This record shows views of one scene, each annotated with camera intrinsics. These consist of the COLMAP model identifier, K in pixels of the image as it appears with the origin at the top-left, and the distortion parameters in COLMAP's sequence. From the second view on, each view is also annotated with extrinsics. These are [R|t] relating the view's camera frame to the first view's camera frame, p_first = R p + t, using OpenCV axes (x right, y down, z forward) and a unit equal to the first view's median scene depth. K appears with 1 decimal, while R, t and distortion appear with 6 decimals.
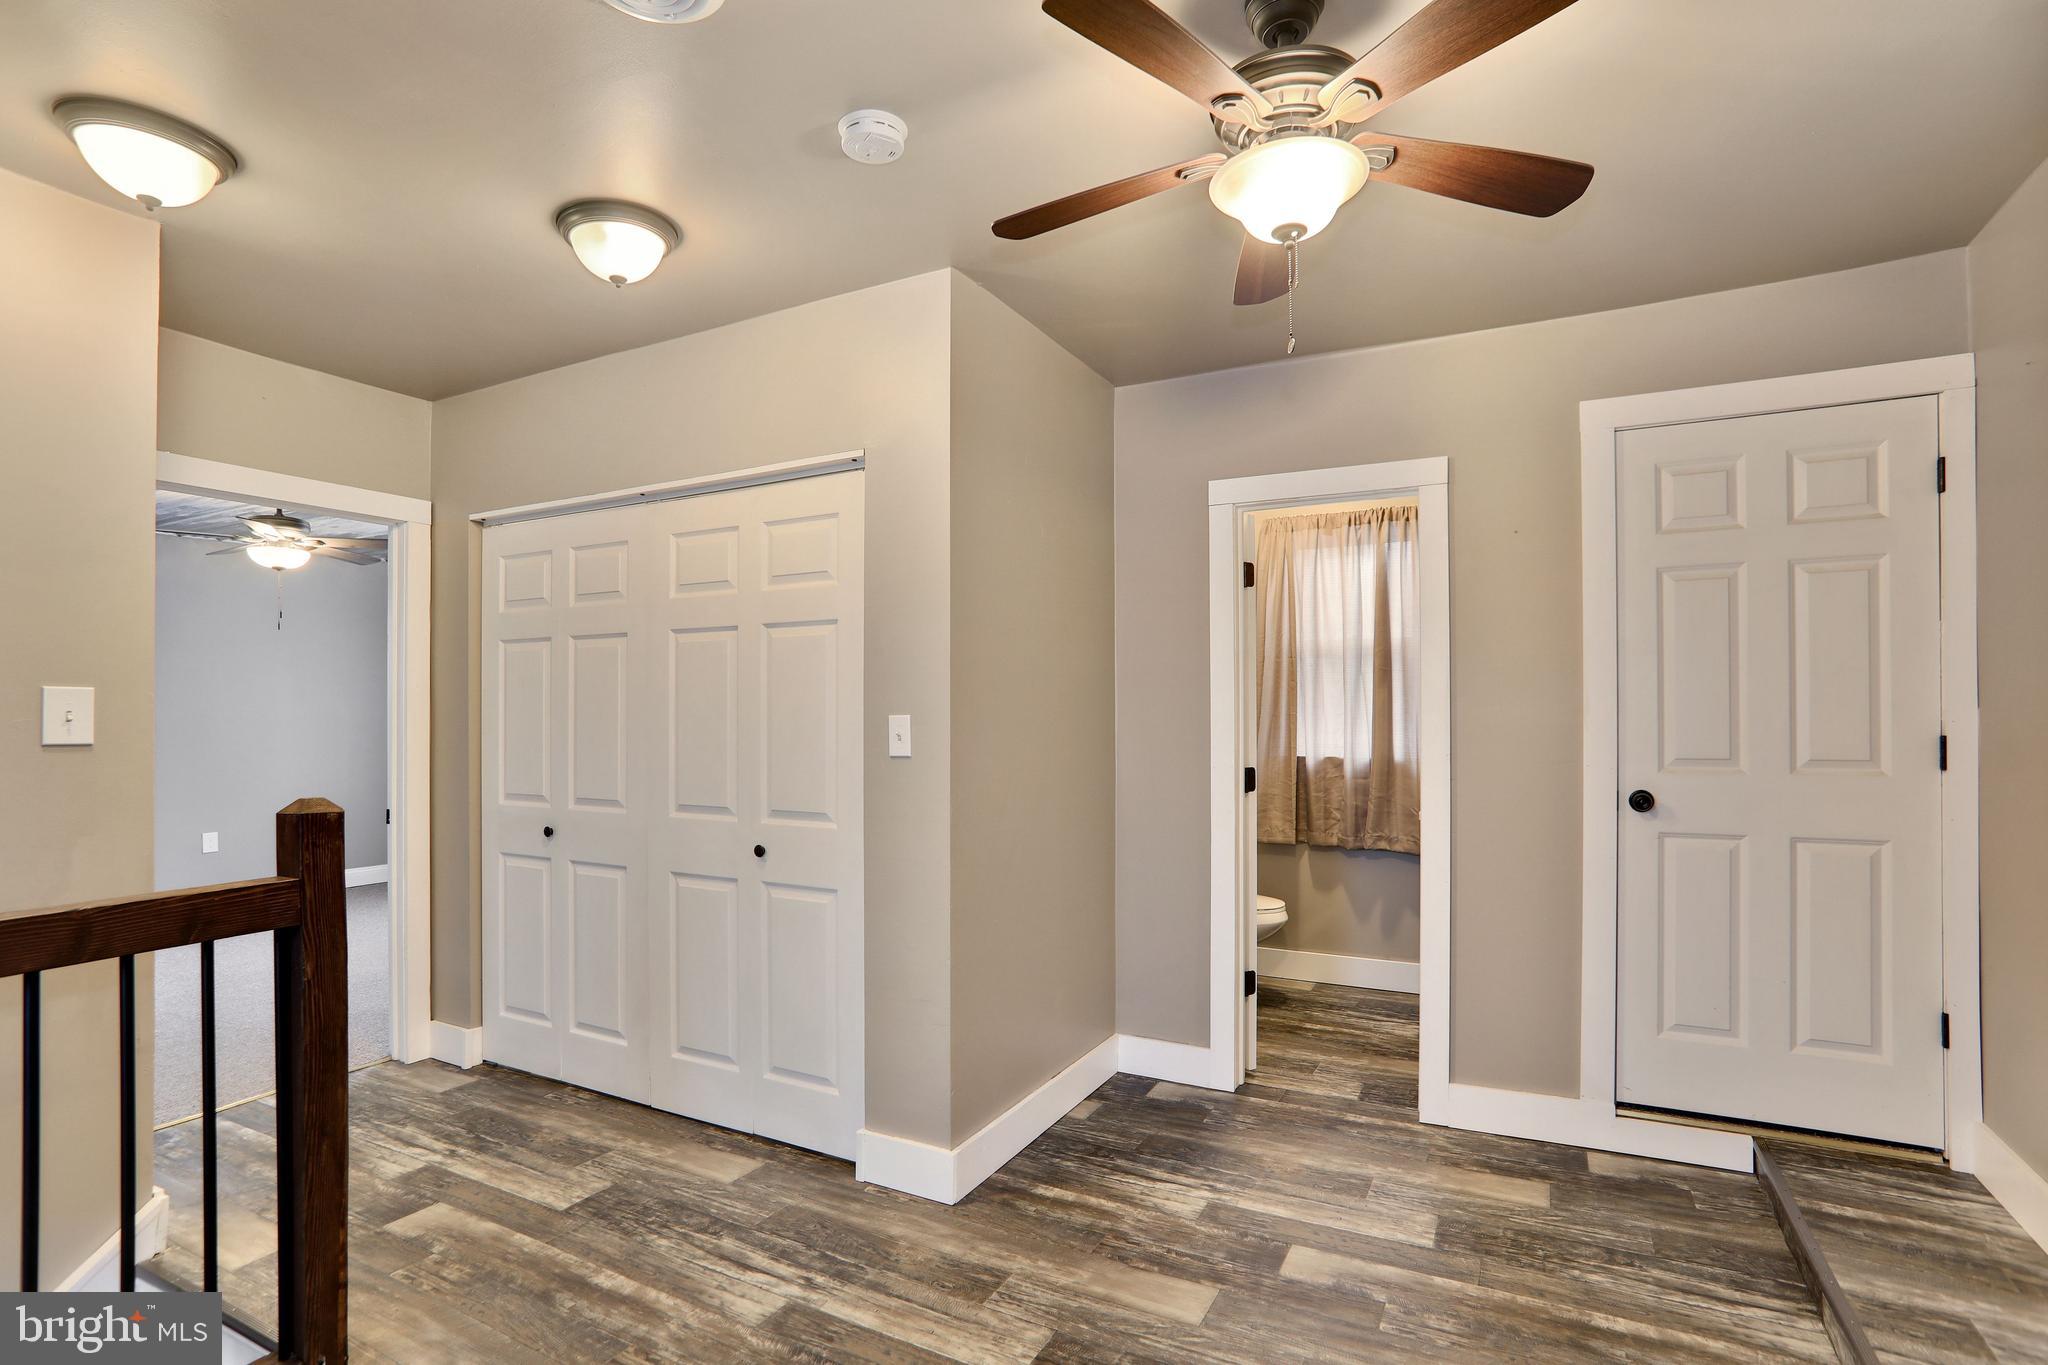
lens RADIAL K [[1006.0, 0, 1047.9], [0, 1006.0, 707.2], [0, 0, 1]] dist [-0.042648, 0.021640]
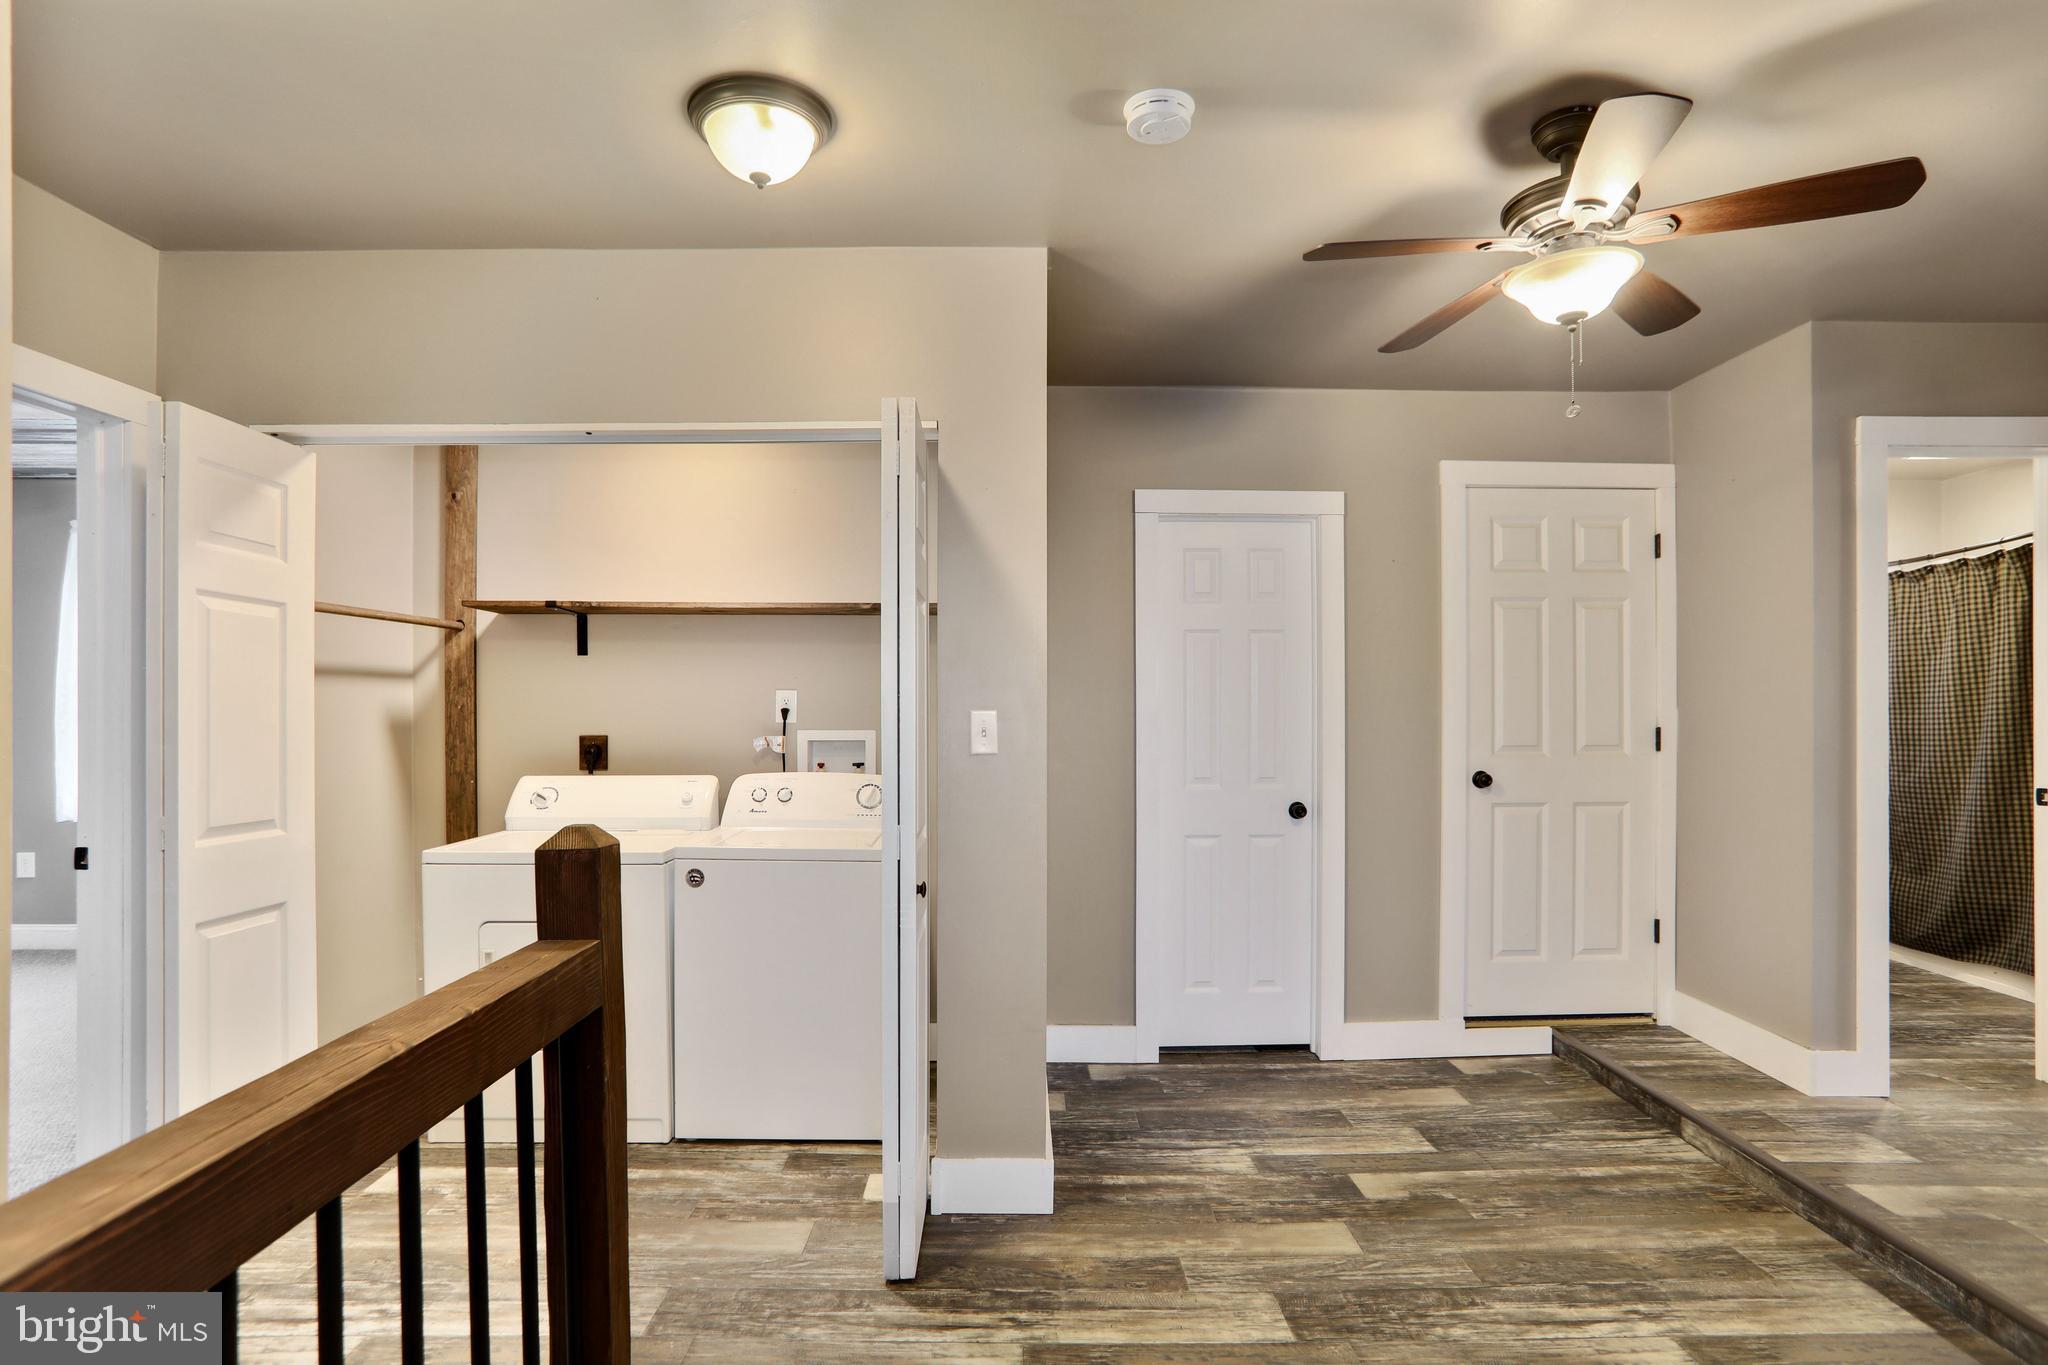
lens RADIAL K [[1006.0, 0, 1051.9], [0, 1006.0, 709.2], [0, 0, 1]] dist [-0.042648, 0.021640]
pose [[0.877780, 0.003708, 0.479050, -0.488339], [-0.005773, 0.999979, 0.002837, 0.003370], [-0.479029, -0.005256, 0.877783, 0.128970]]
